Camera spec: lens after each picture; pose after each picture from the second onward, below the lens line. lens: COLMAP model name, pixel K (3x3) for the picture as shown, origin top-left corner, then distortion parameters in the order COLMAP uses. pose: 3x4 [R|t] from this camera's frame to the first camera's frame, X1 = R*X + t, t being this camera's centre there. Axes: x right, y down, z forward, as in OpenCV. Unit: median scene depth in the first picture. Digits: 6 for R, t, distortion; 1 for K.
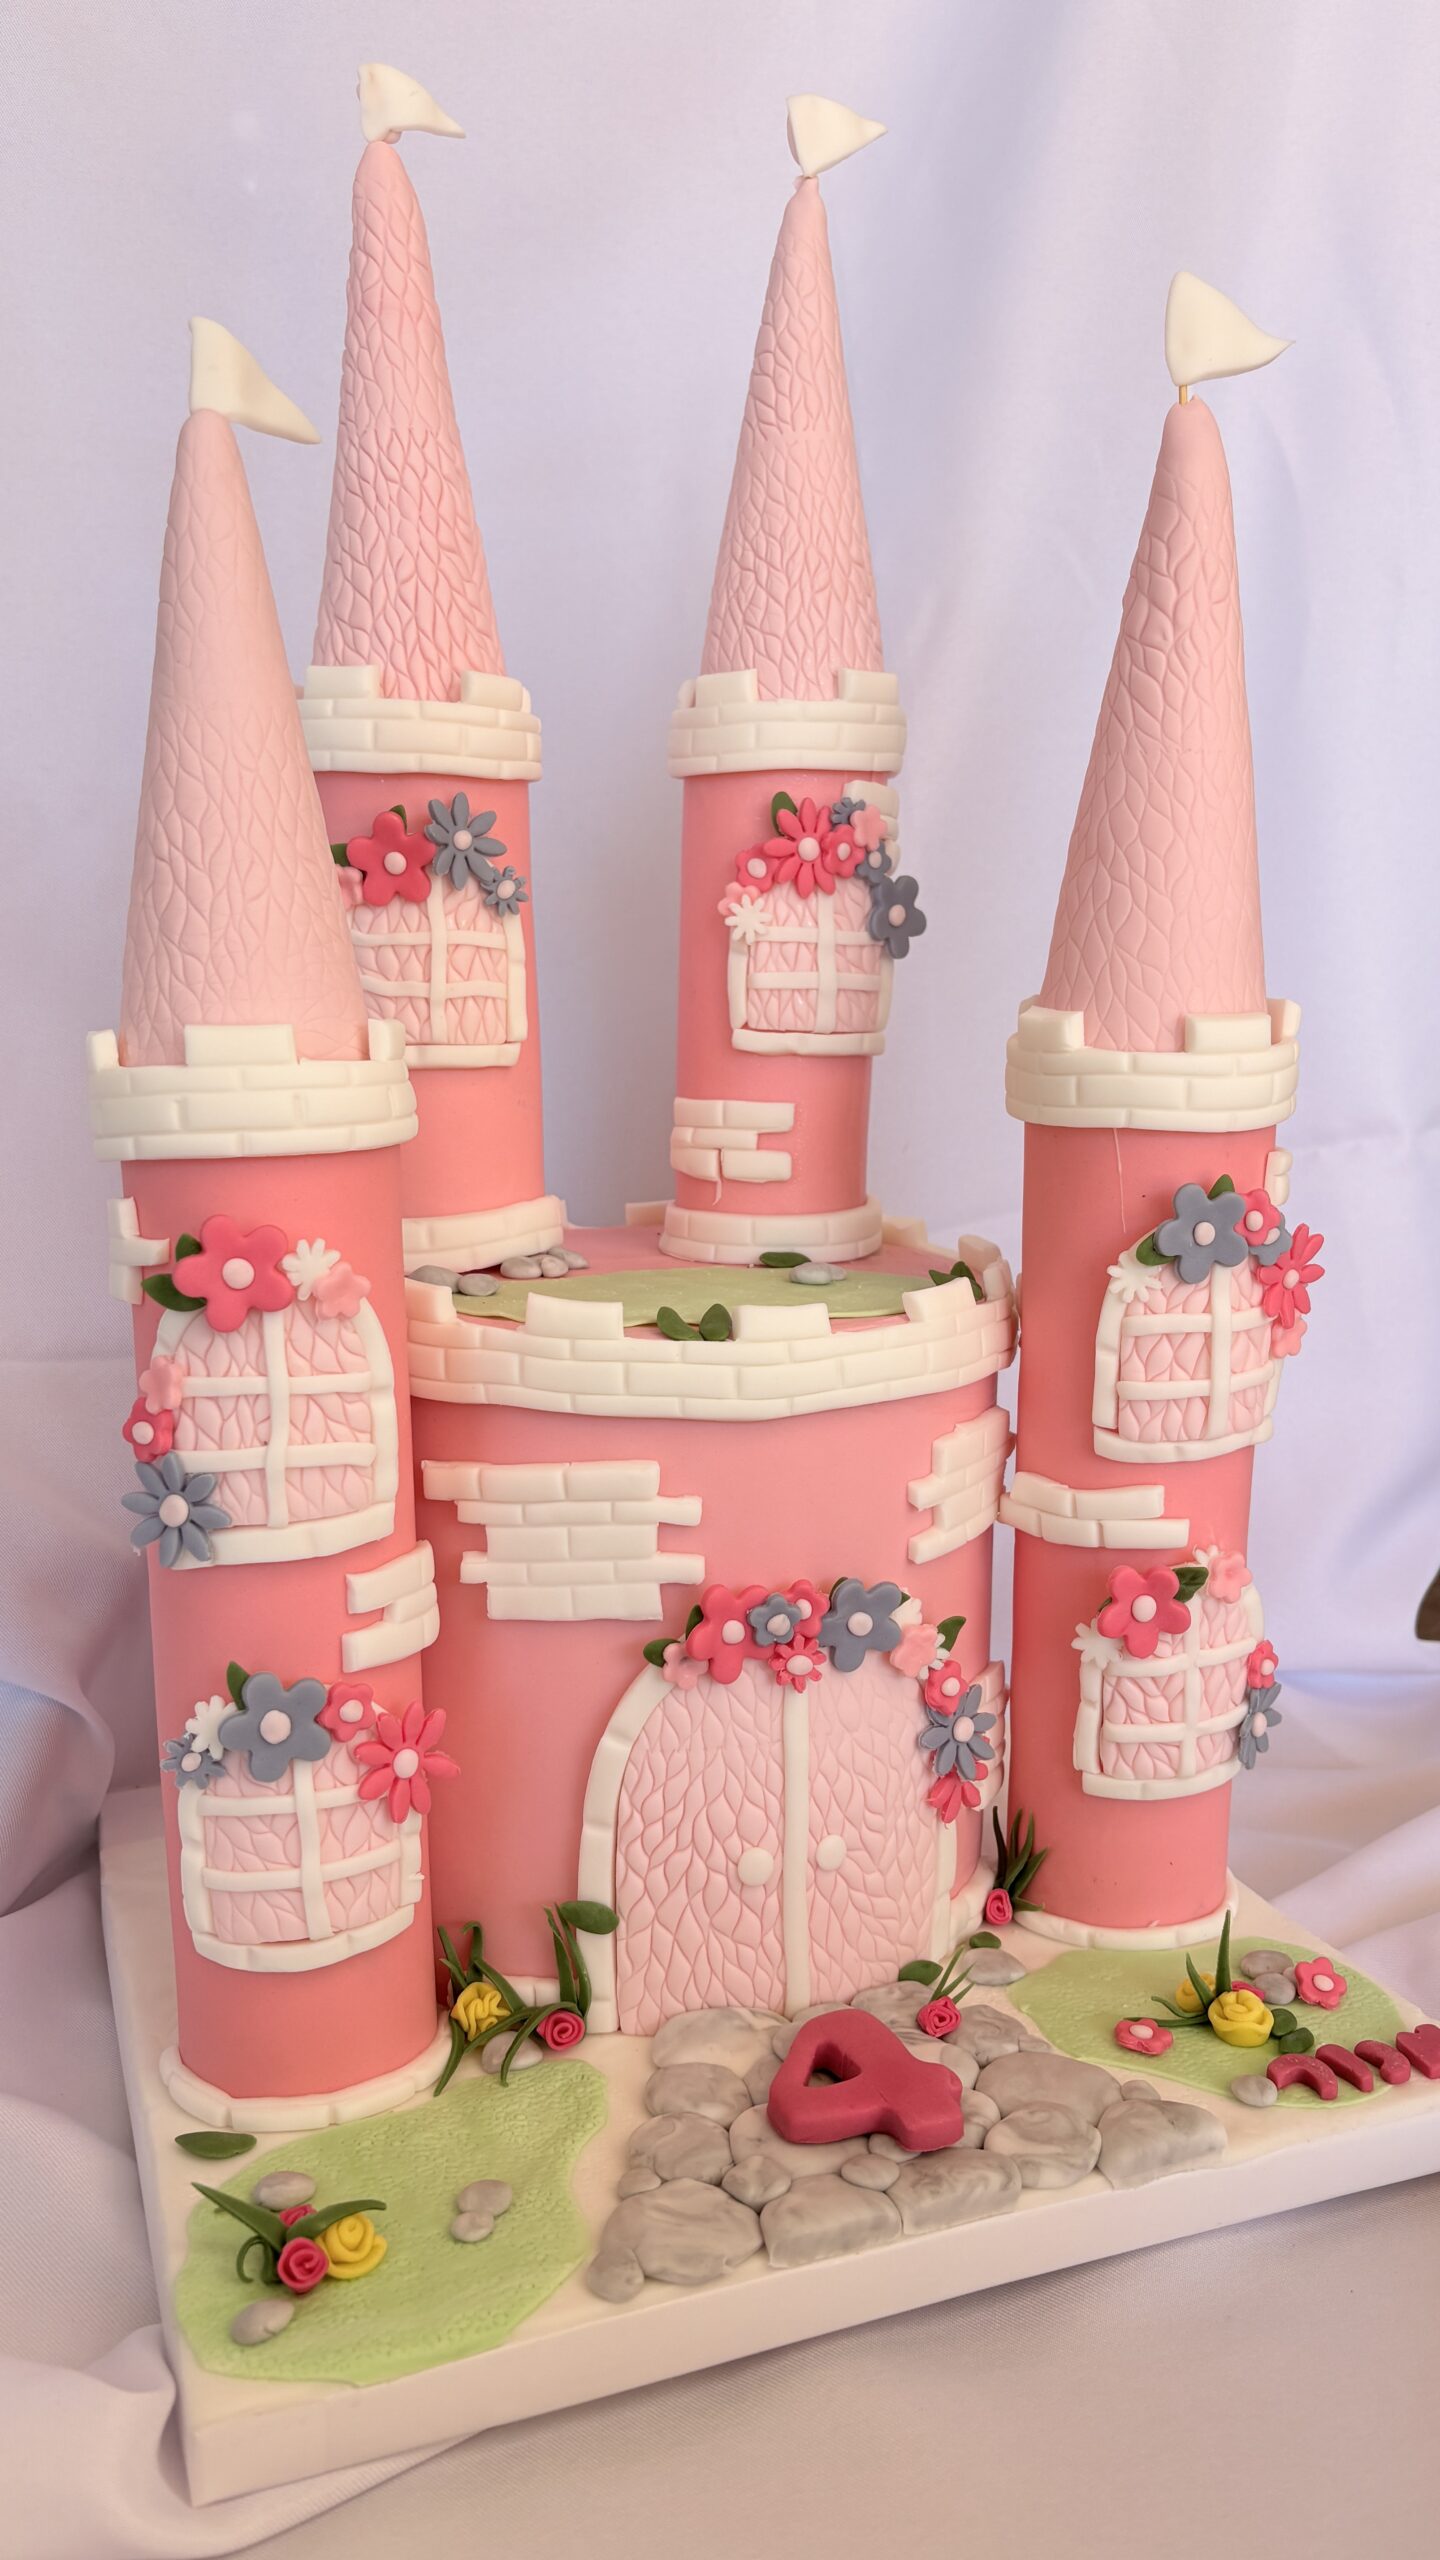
lens RADIAL K [[1970.9, 0, 720.4], [0, 1970.9, 1332.4], [0, 0, 1]] dist [0.000224, 0.002409]
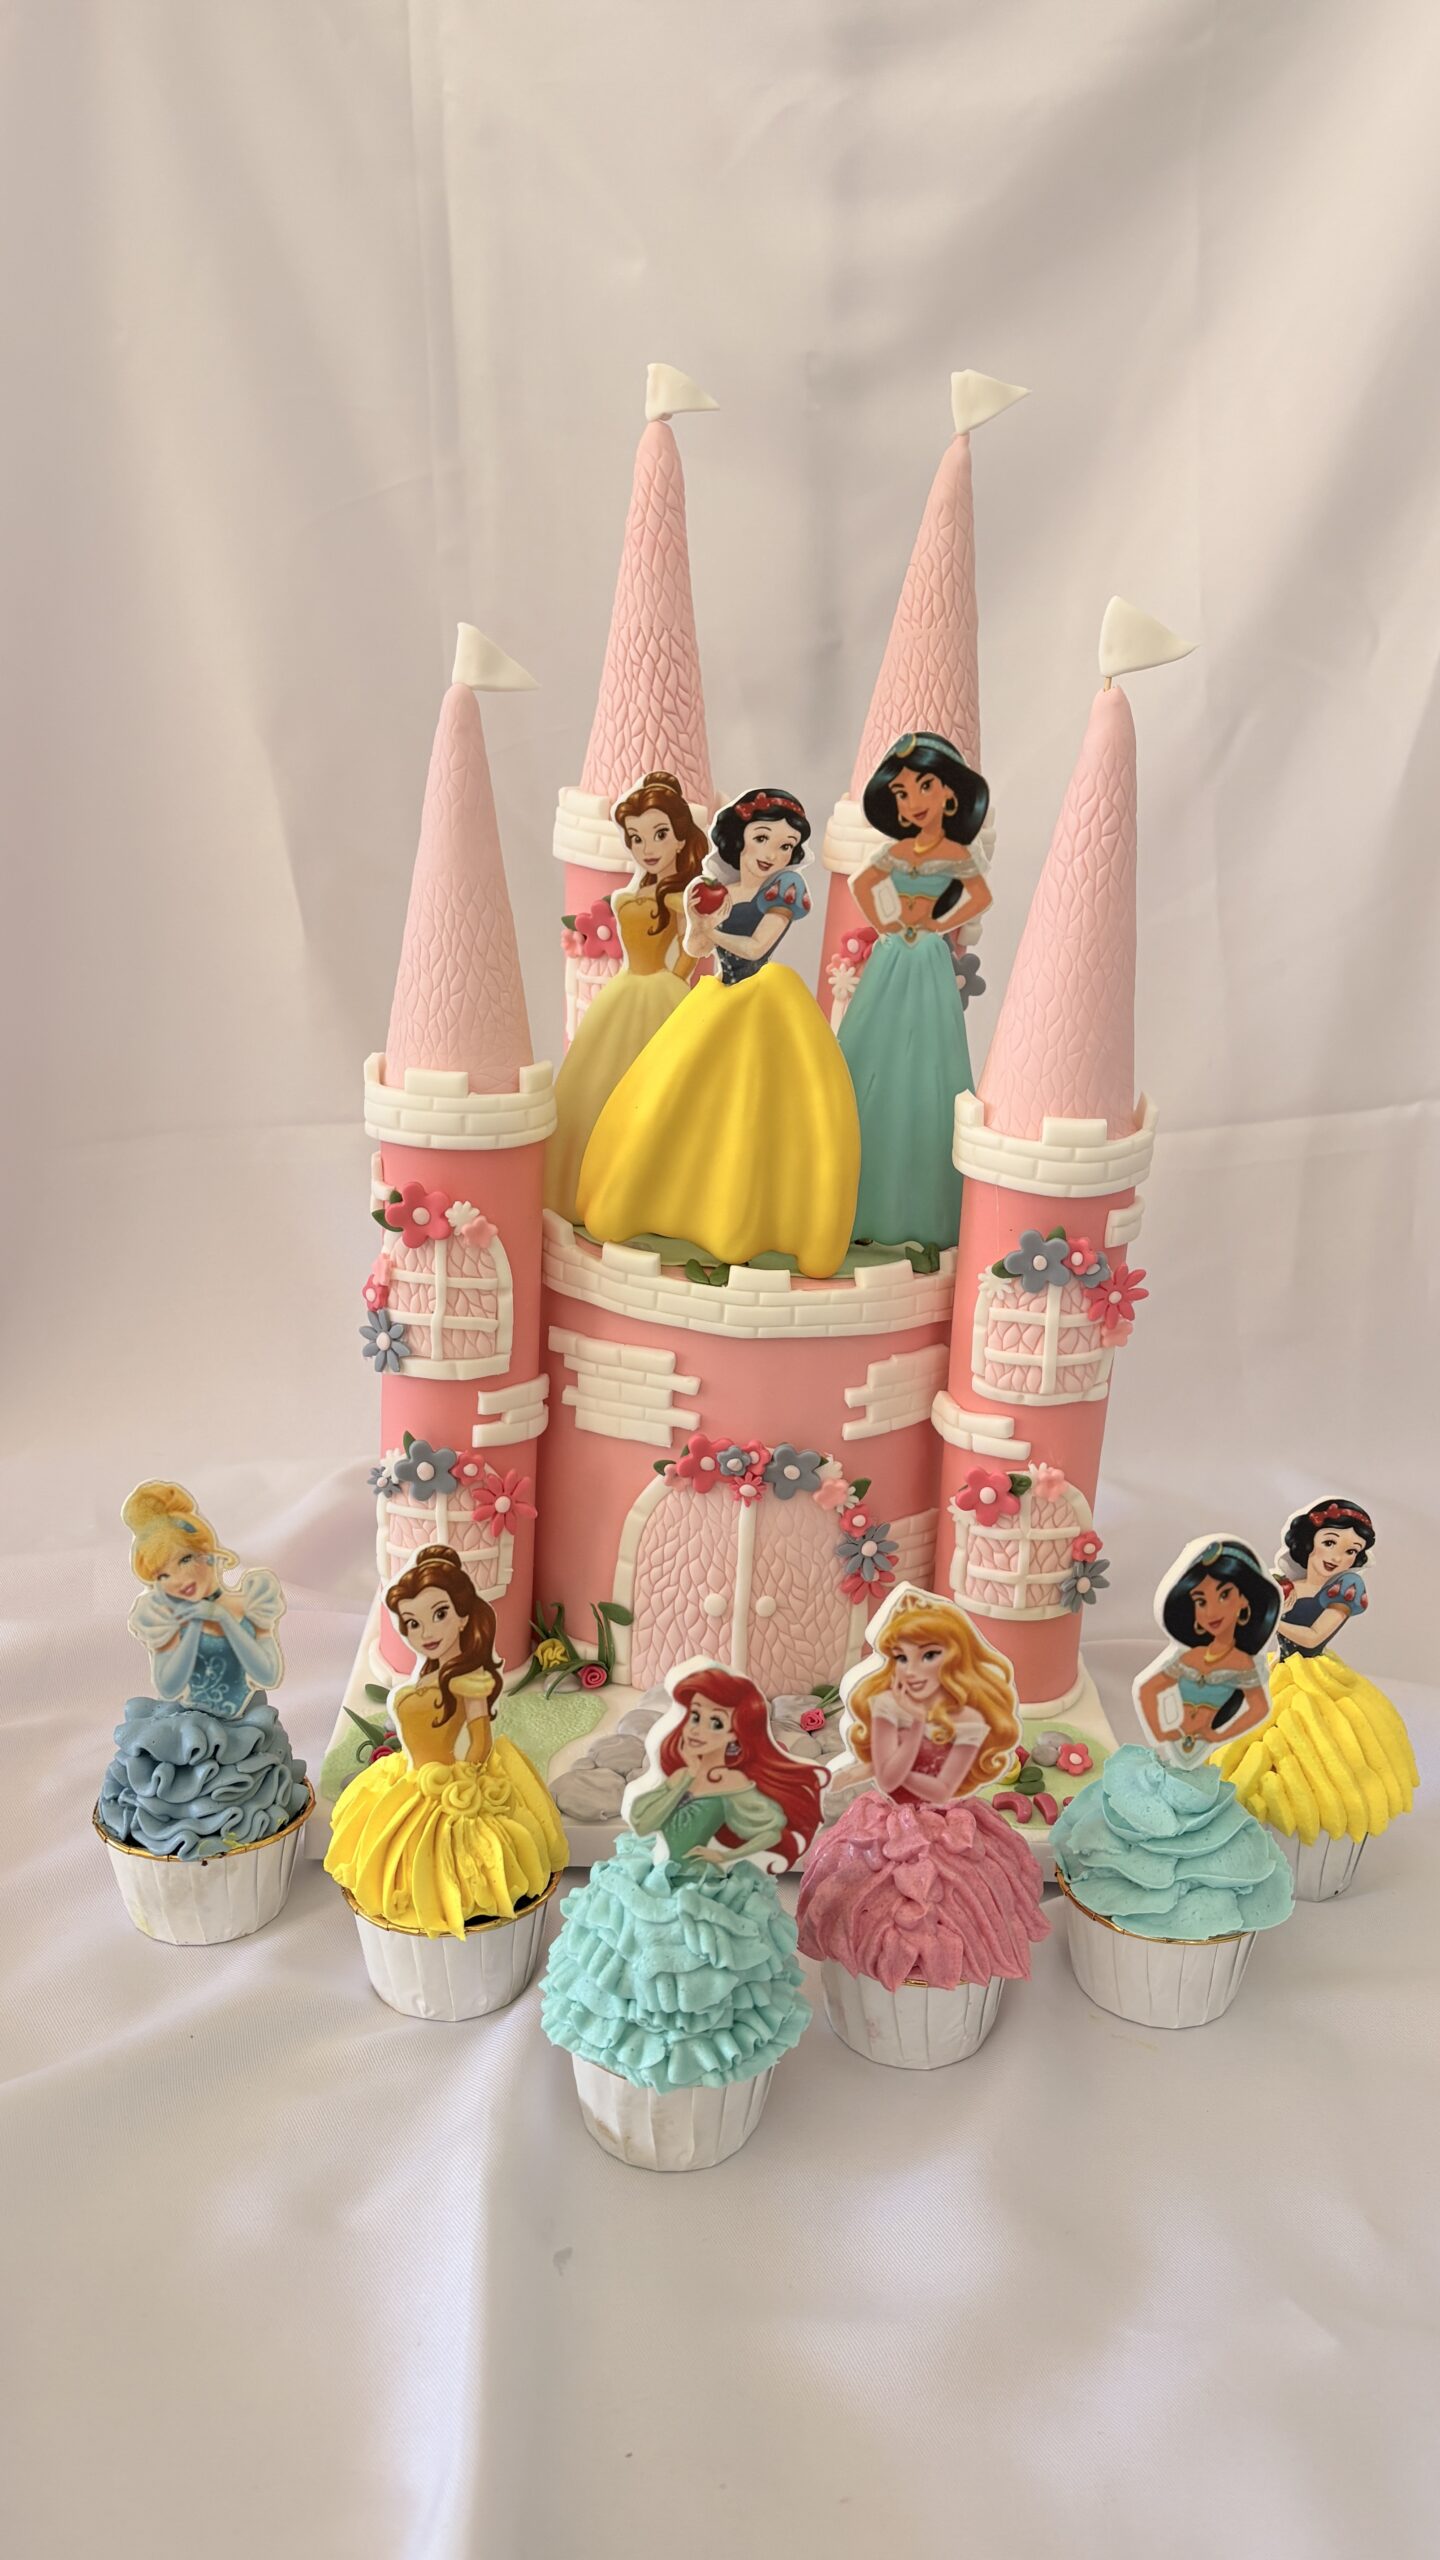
lens RADIAL K [[1970.9, 0, 720.4], [0, 1970.9, 1332.4], [0, 0, 1]] dist [0.000224, 0.002409]
pose [[0.940367, 0.162745, -0.298704, 0.467876], [-0.117076, 0.979321, 0.164995, -0.214322], [0.319380, -0.120185, 0.939975, -0.485860]]
